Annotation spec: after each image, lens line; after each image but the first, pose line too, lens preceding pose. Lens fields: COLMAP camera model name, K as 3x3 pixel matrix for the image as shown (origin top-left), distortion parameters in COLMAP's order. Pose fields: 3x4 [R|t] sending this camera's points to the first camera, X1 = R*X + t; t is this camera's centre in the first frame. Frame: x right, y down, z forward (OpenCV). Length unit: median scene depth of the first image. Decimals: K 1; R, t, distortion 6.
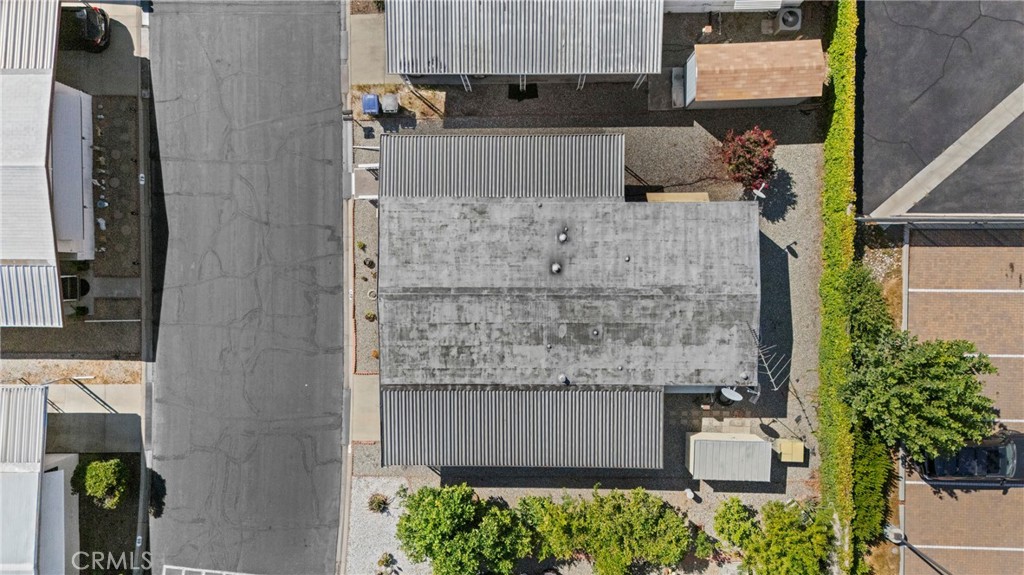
lens RADIAL K [[796.2, 0, 512.0], [0, 796.2, 287.5], [0, 0, 1]] dist [0.042699, -0.010286]
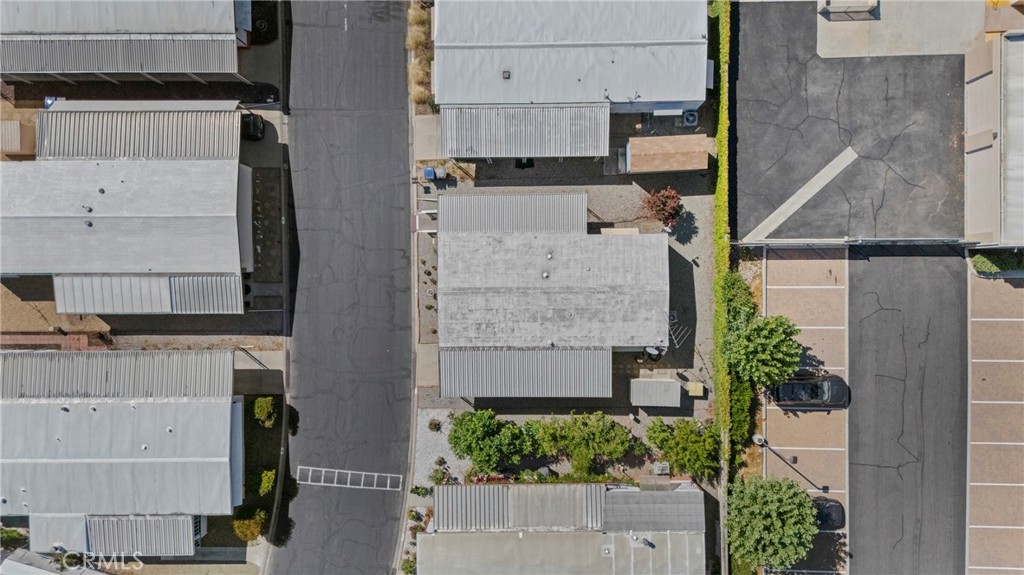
lens RADIAL K [[796.2, 0, 512.0], [0, 796.2, 287.5], [0, 0, 1]] dist [0.042699, -0.010286]
pose [[0.999941, -0.007588, -0.007725, -0.001050], [0.007557, 0.999963, -0.004037, 0.006751], [0.007755, 0.003978, 0.999962, -0.595873]]
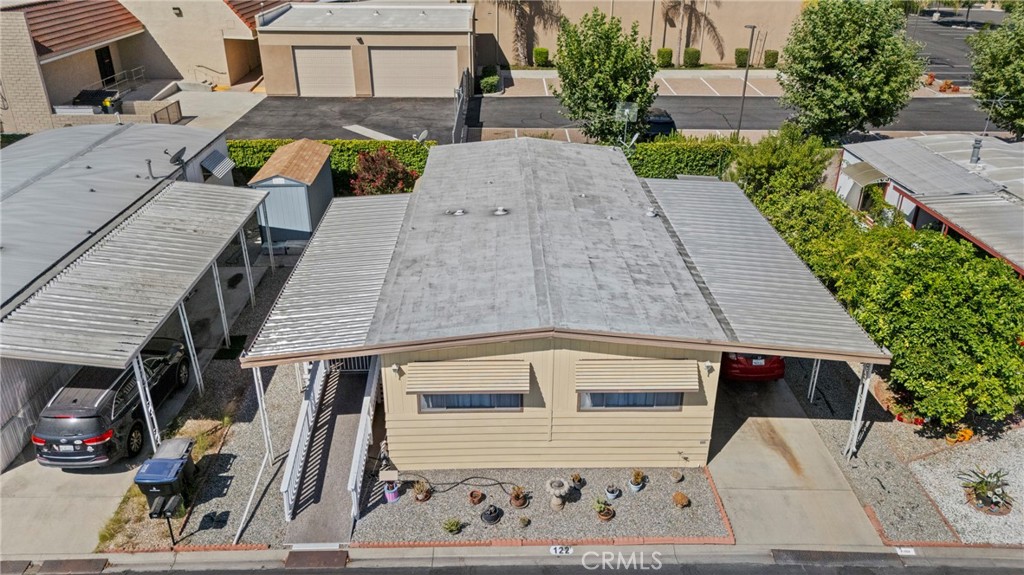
lens RADIAL K [[752.2, 0, 512.0], [0, 752.2, 287.5], [0, 0, 1]] dist [0.054713, -0.047637]
pose [[-0.020288, -0.408278, 0.912632, -0.557906], [0.999719, -0.019472, 0.013513, -0.022731], [0.012254, 0.912650, 0.408558, 0.723522]]
